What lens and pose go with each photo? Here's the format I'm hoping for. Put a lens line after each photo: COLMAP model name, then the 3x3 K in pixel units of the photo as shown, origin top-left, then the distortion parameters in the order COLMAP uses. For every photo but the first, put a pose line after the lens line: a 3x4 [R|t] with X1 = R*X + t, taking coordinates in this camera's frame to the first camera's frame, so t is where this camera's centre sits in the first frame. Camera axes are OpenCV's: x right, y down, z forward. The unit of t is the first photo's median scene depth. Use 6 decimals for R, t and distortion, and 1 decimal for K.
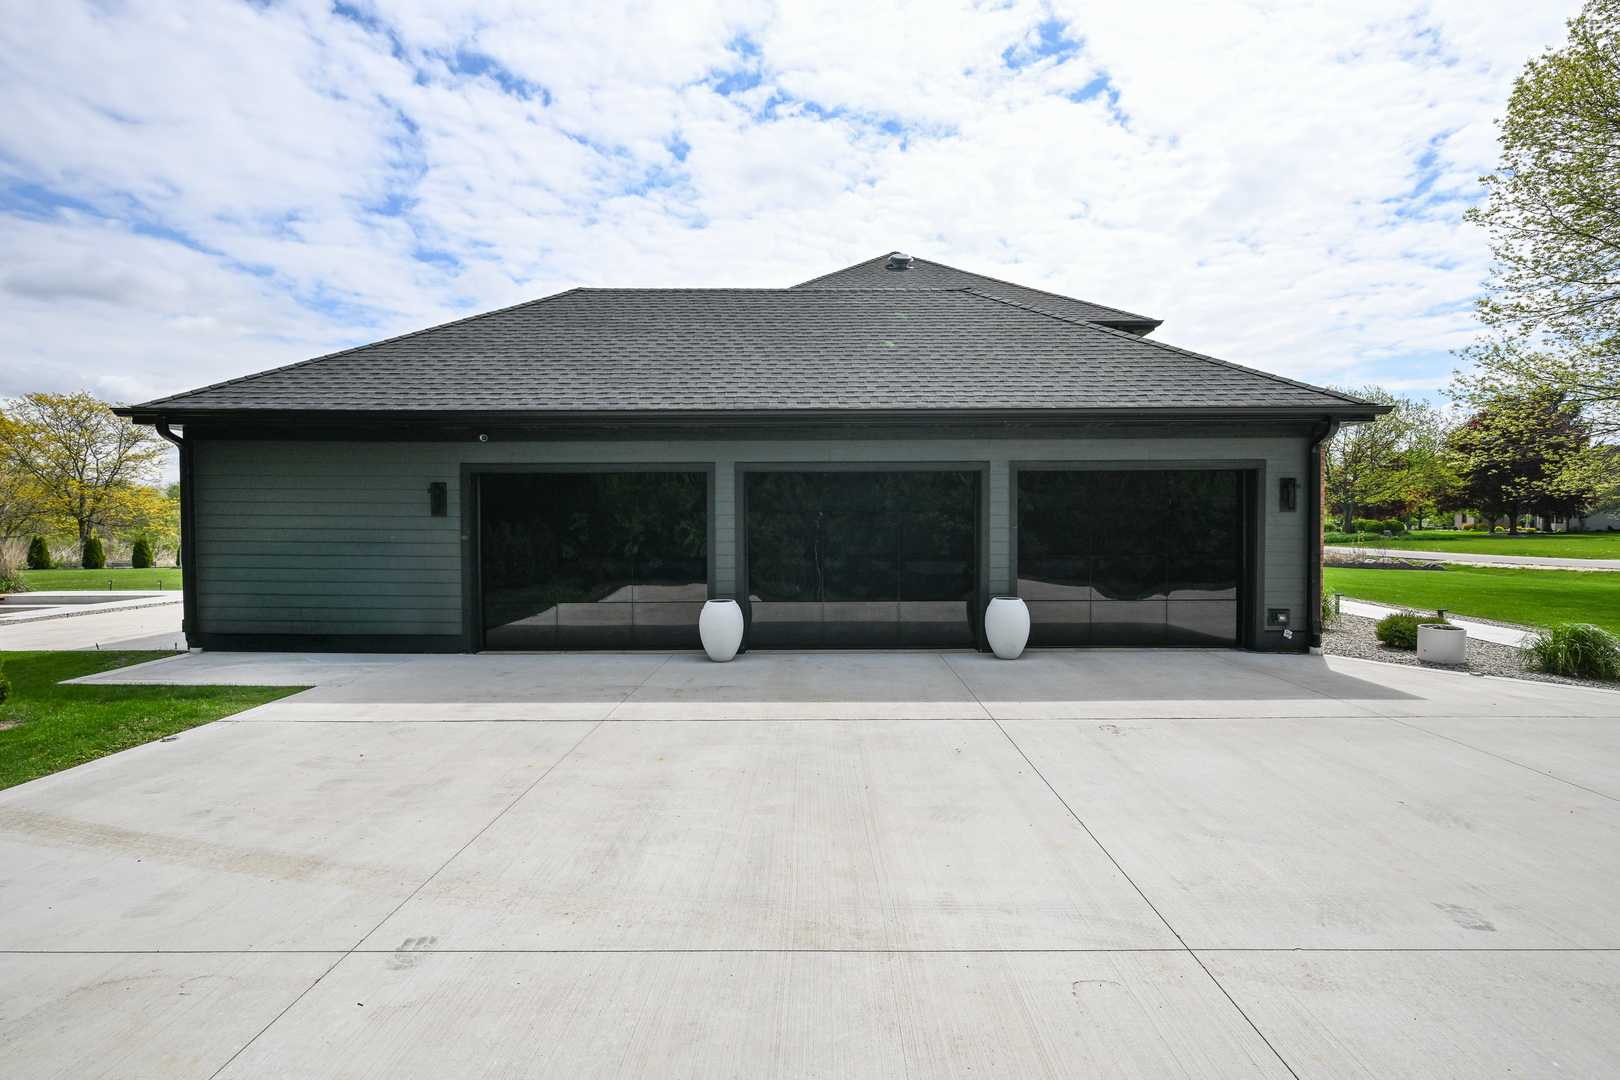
lens RADIAL K [[721.1, 0, 810.0], [0, 721.1, 540.0], [0, 0, 1]] dist [0.000546, 0.000341]
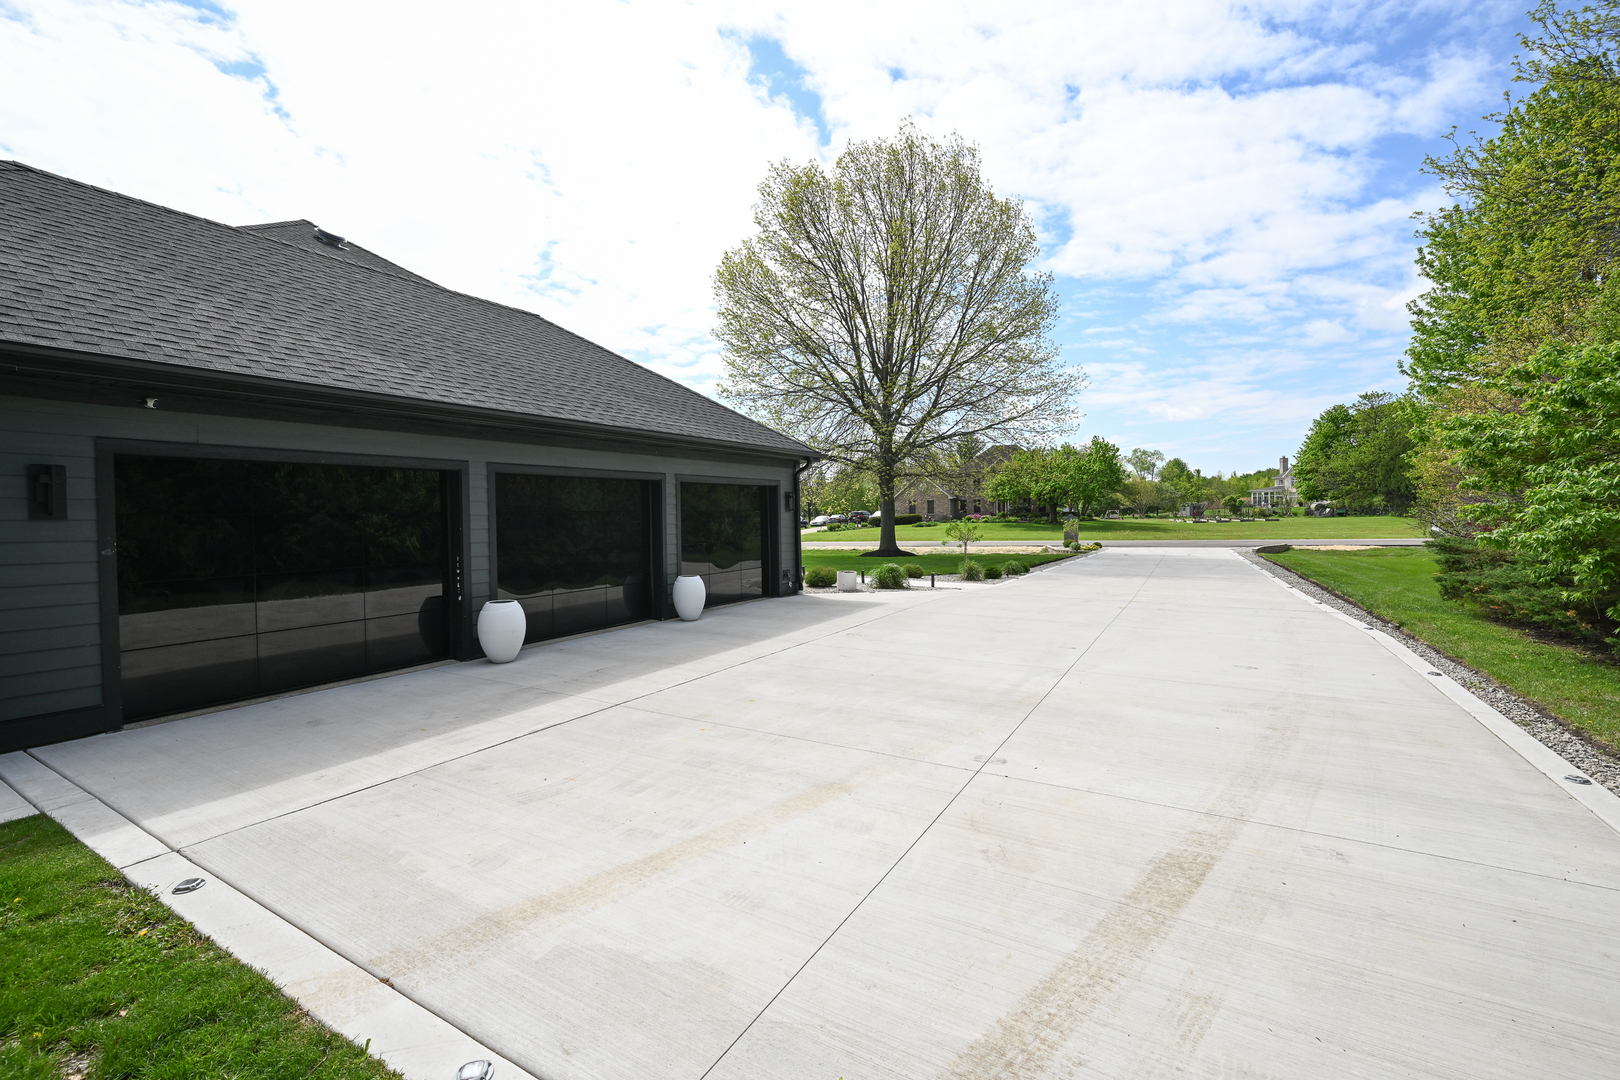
lens RADIAL K [[670.1, 0, 787.3], [0, 670.1, 521.5], [0, 0, 1]] dist [-0.000266, -0.000024]
pose [[0.532033, -0.014491, 0.846600, -0.699898], [0.030913, 0.999519, -0.002319, -0.011203], [-0.846159, 0.027405, 0.532225, 0.163228]]
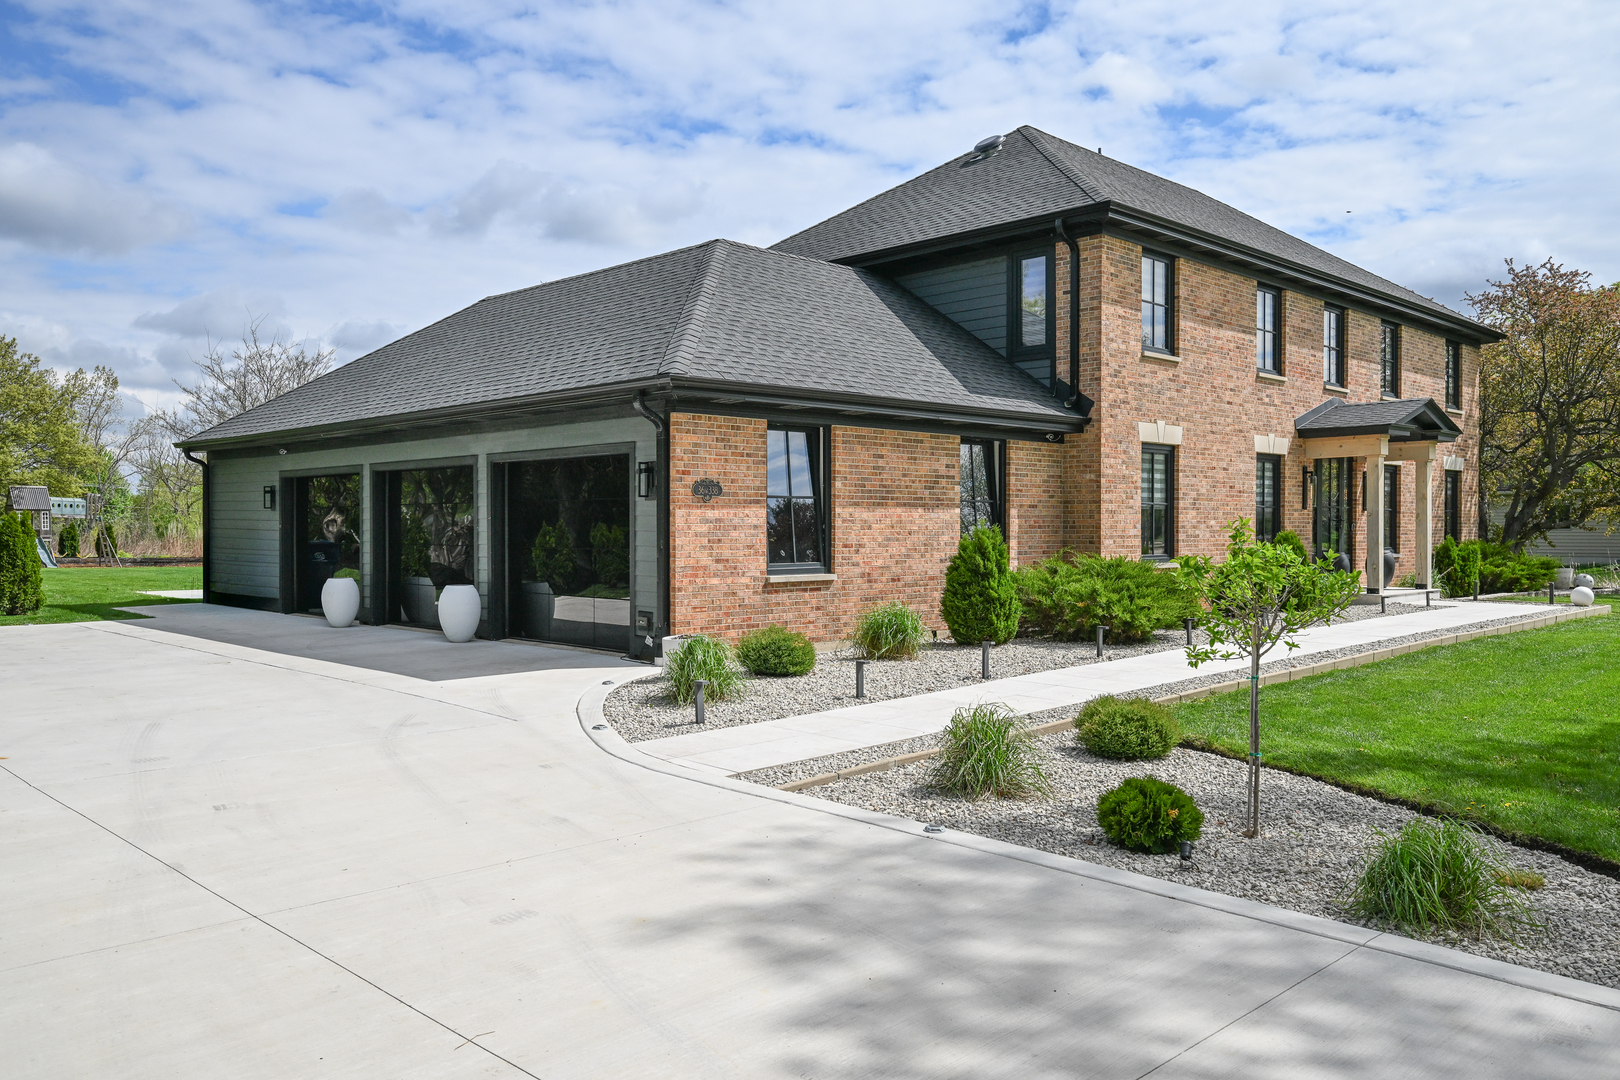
lens RADIAL K [[1261.3, 0, 810.0], [0, 1261.3, 540.0], [0, 0, 1]] dist [-0.006474, -0.002881]
pose [[0.725453, 0.011105, -0.688182, 1.941403], [-0.002035, 0.999900, 0.013990, -0.012535], [0.688269, -0.008748, 0.725403, -0.004999]]
